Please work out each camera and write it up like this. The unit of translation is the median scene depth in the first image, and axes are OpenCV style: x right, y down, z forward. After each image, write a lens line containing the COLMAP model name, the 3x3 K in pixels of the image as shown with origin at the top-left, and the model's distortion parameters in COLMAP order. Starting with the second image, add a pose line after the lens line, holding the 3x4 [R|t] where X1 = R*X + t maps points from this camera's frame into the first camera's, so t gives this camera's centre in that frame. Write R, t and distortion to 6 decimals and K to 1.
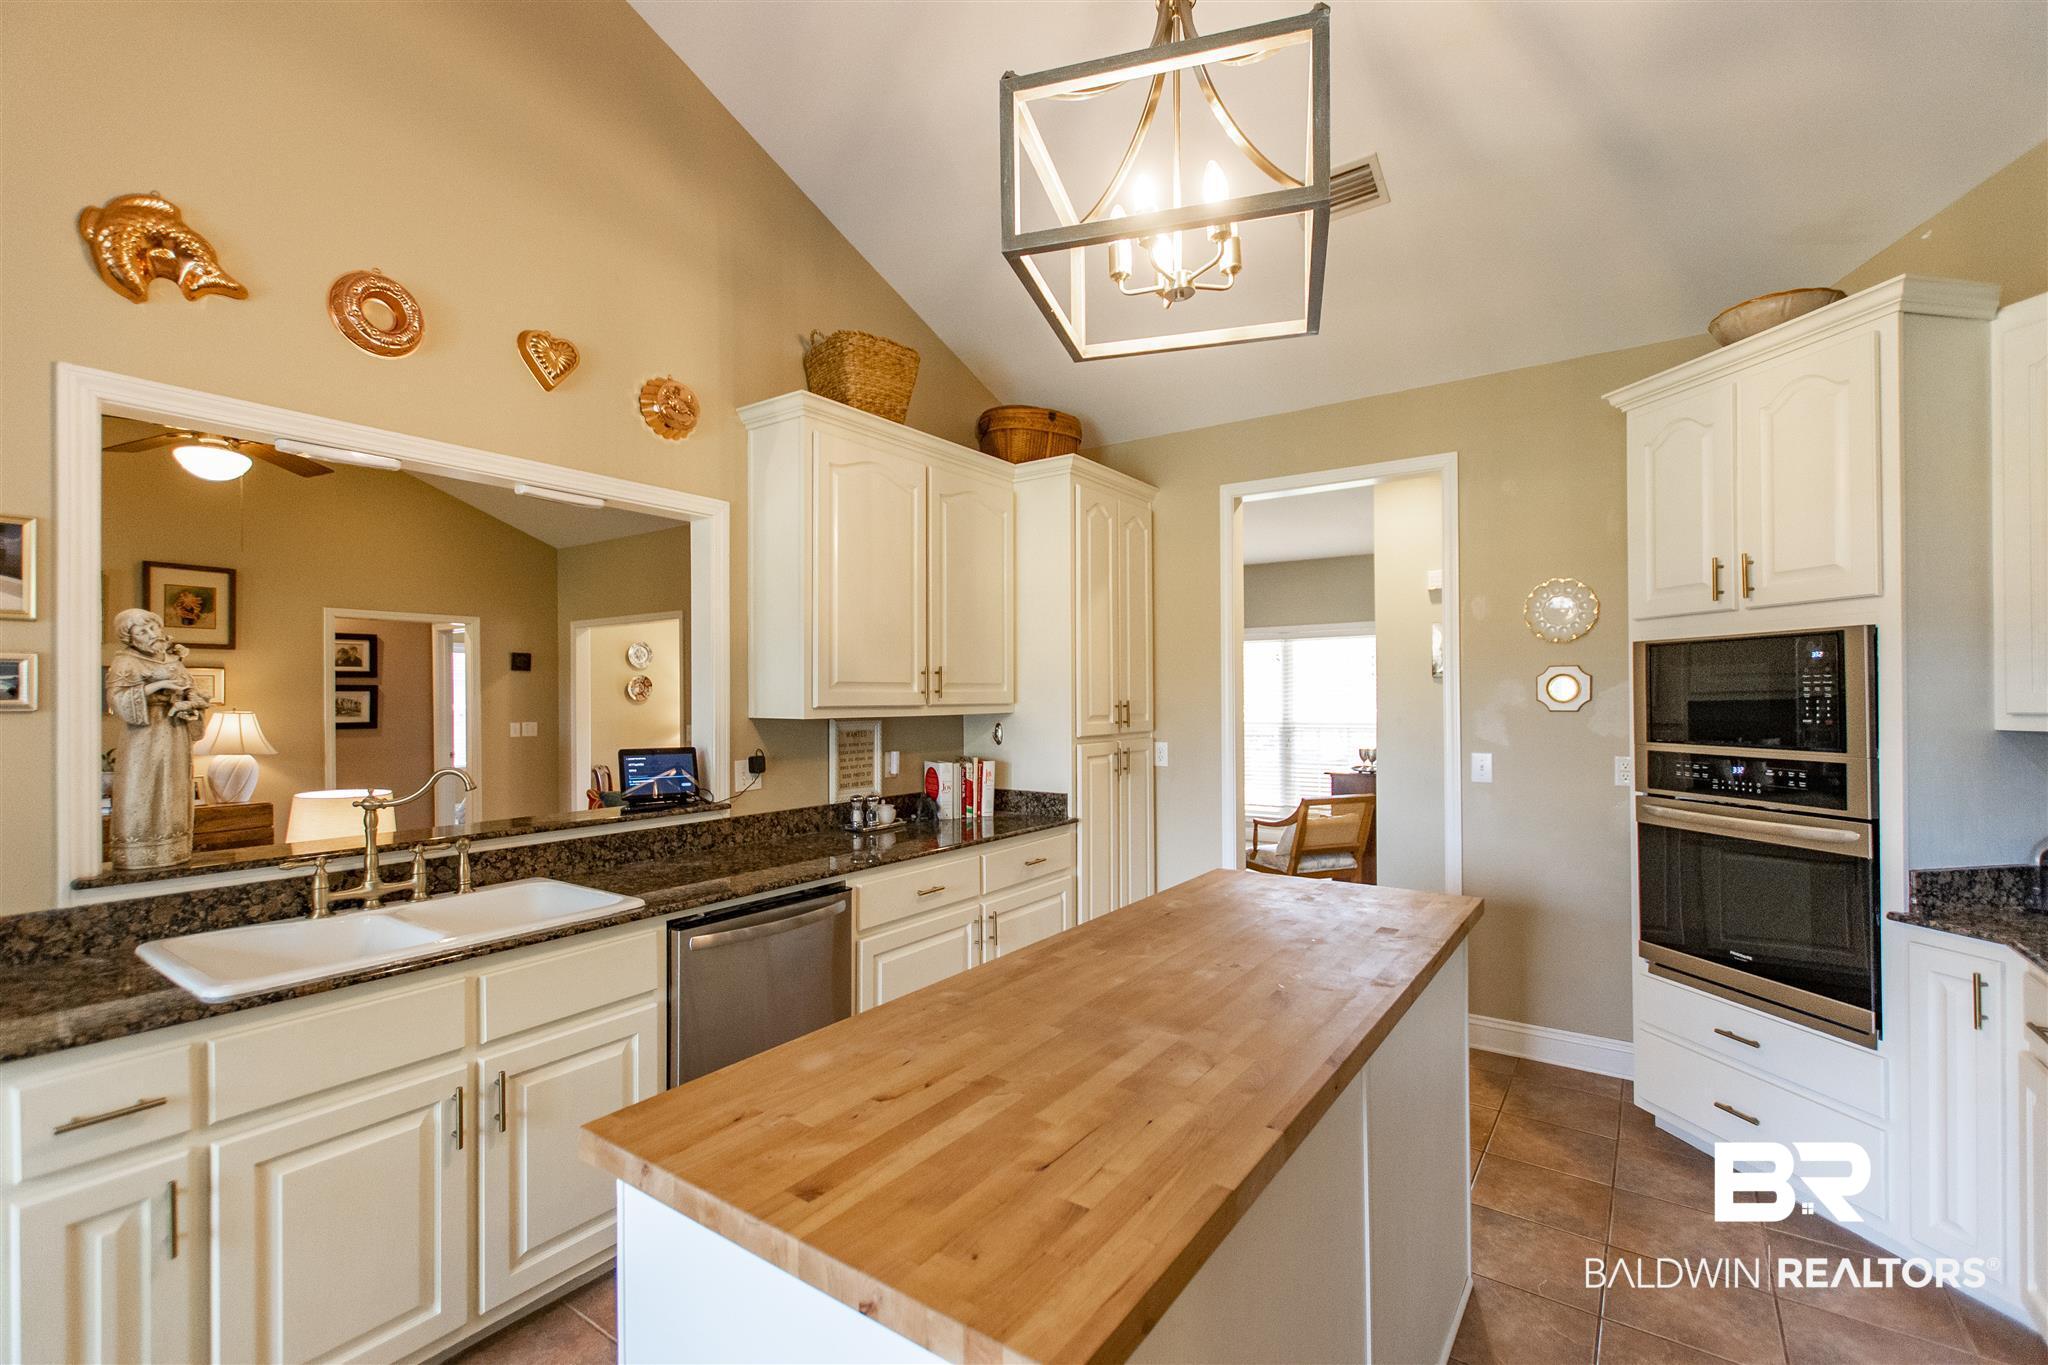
lens RADIAL K [[884.7, 0, 1024.5], [0, 884.7, 688.5], [0, 0, 1]] dist [0.009414, -0.004170]
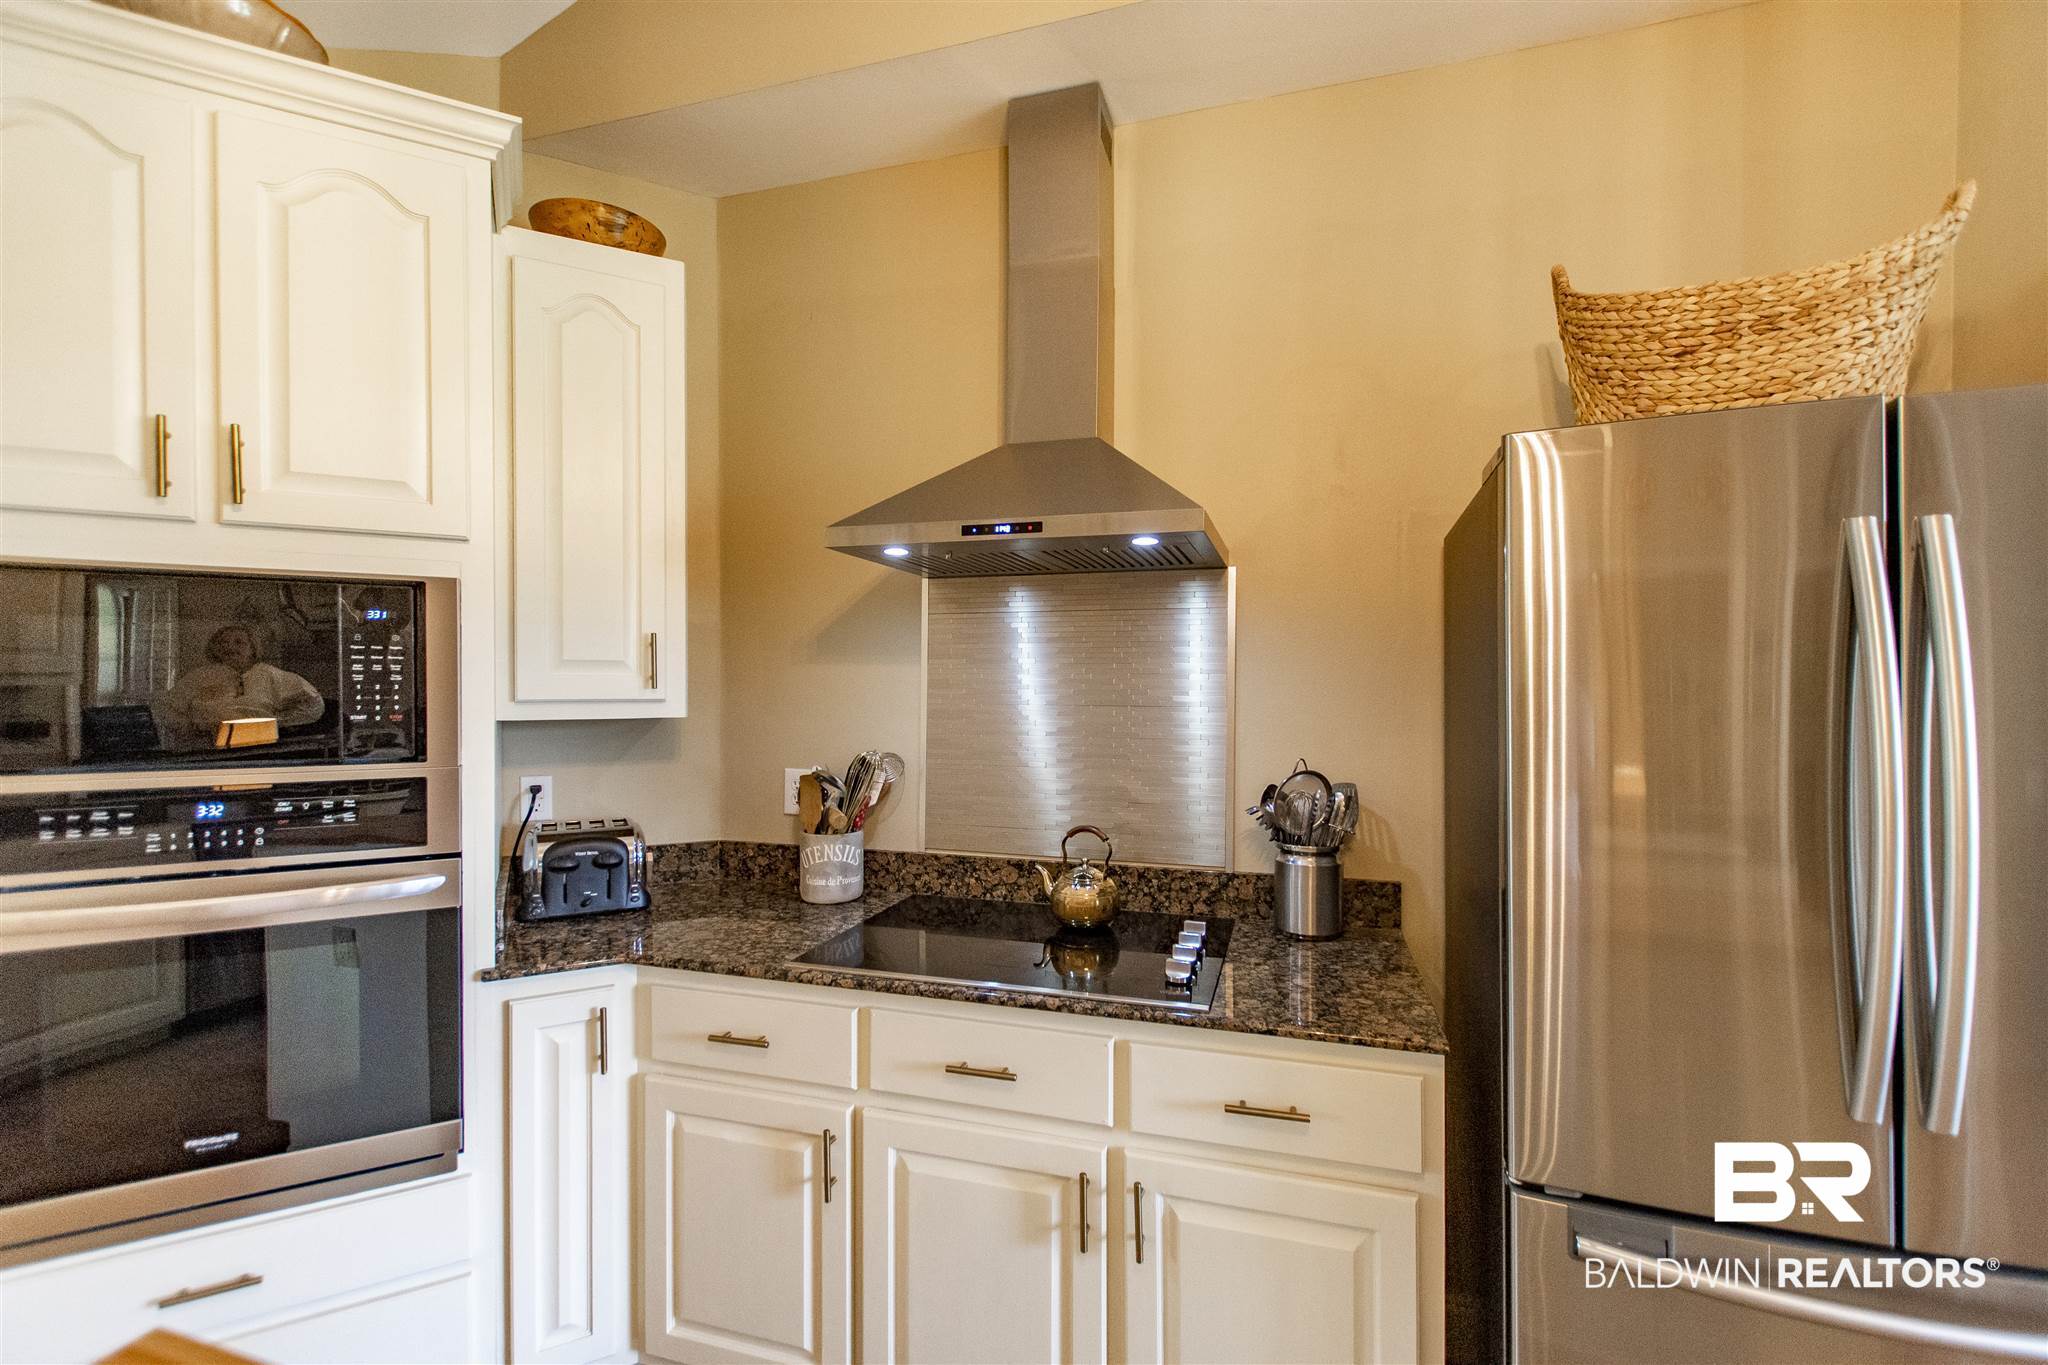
lens RADIAL K [[884.7, 0, 1023.9], [0, 884.7, 692.9], [0, 0, 1]] dist [0.009414, -0.004170]
pose [[-0.313978, -0.006743, 0.949406, 0.113441], [-0.008369, 0.999956, 0.004334, 0.011137], [-0.949393, -0.006584, -0.314021, 0.679037]]
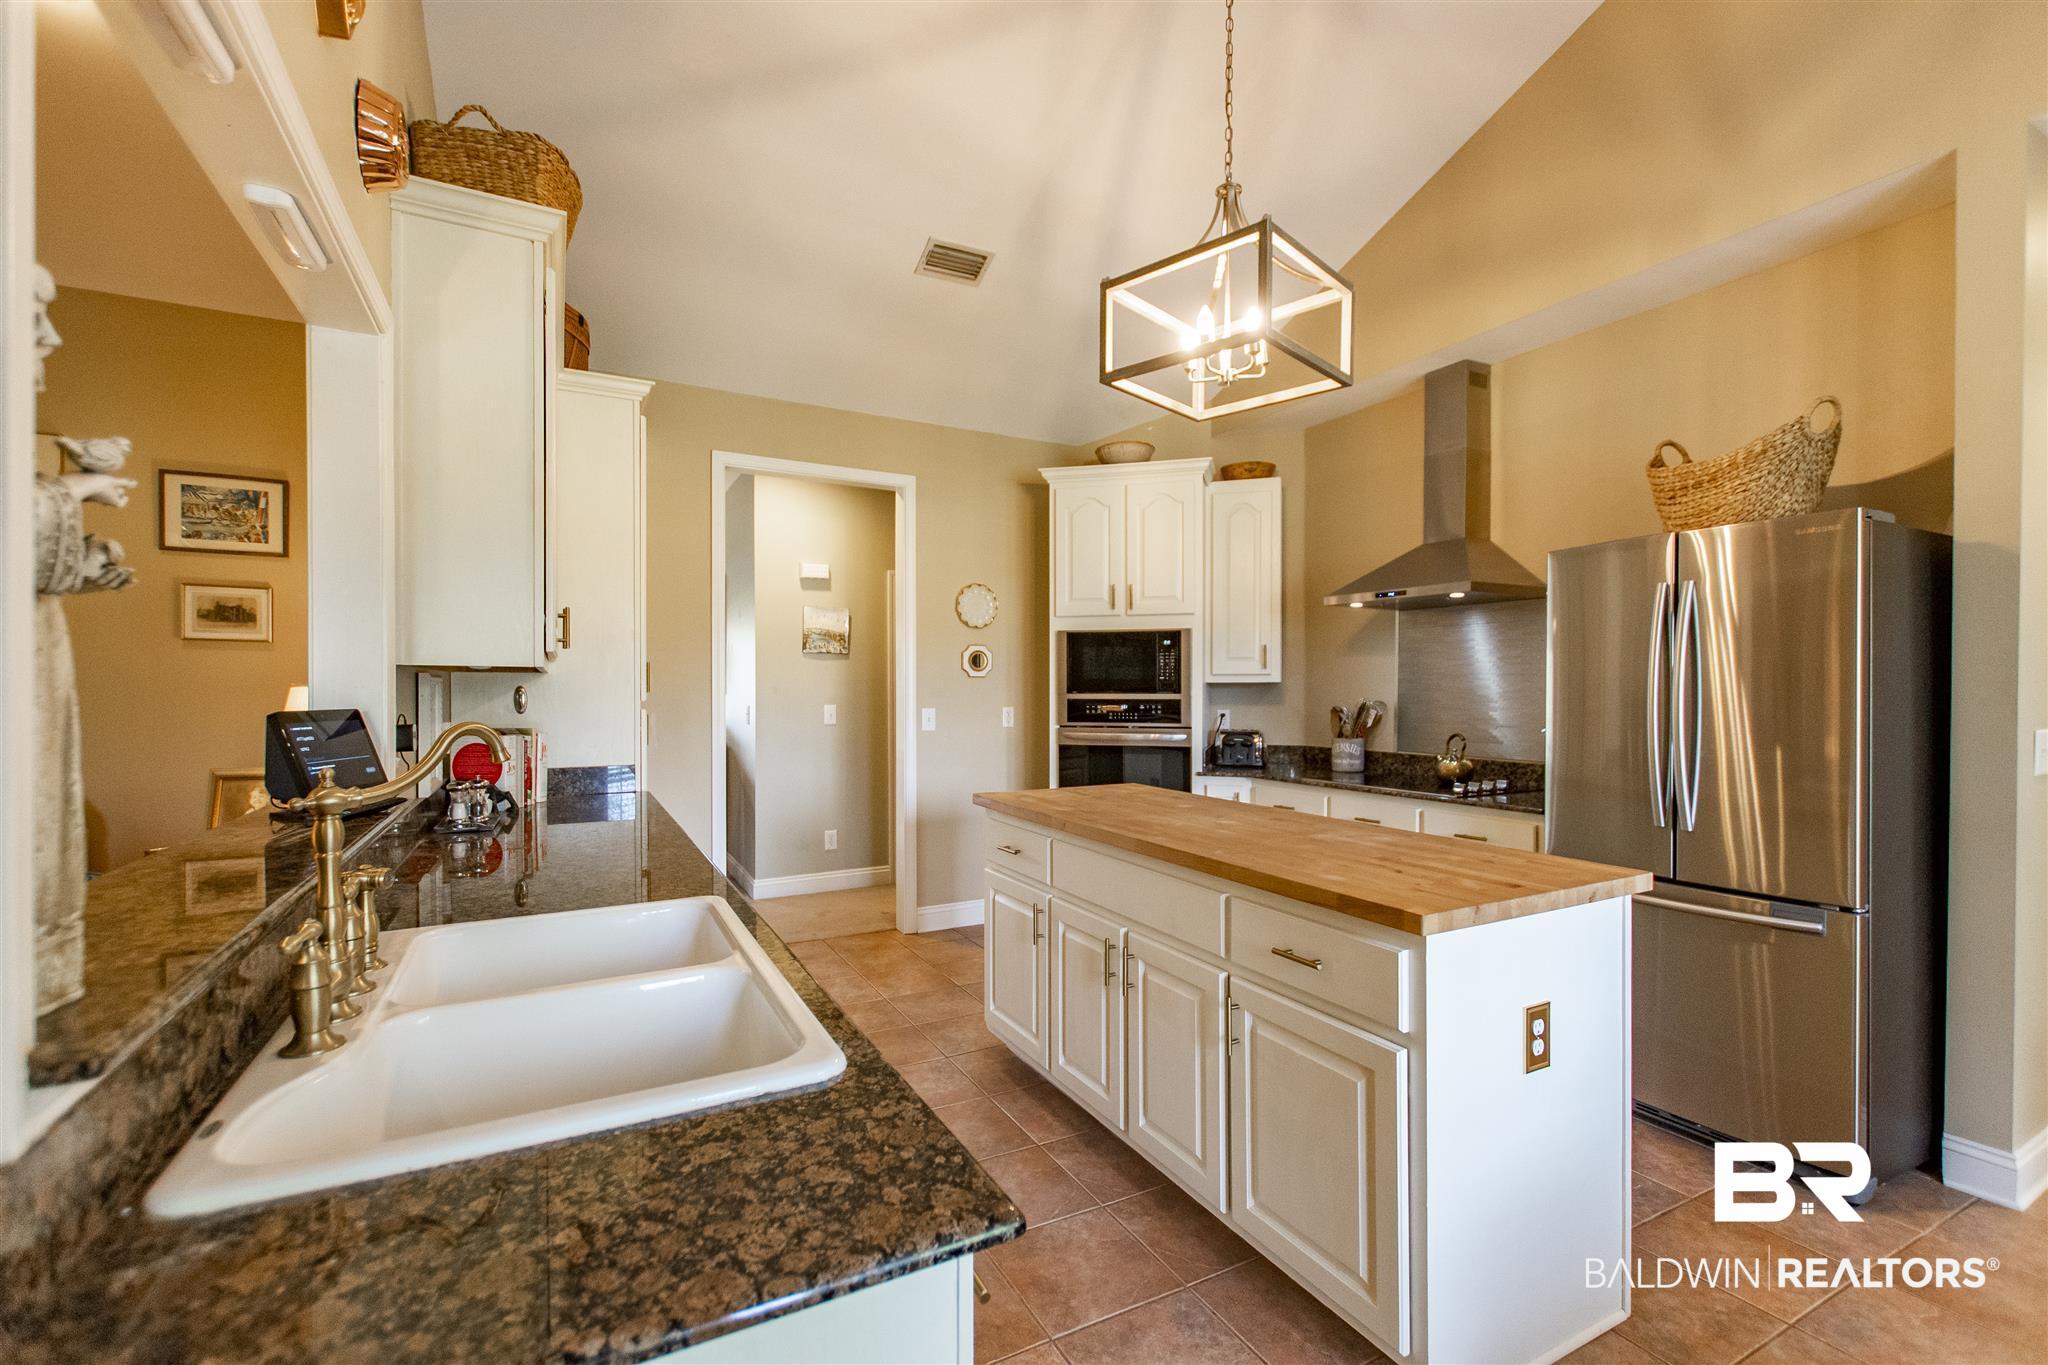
lens RADIAL K [[884.7, 0, 1024.3], [0, 884.7, 699.6], [0, 0, 1]] dist [0.009414, -0.004170]
pose [[0.445161, -0.006160, 0.895429, -0.840804], [-0.010046, 0.999879, 0.011873, 0.057613], [-0.895394, -0.014281, 0.445045, 0.388385]]
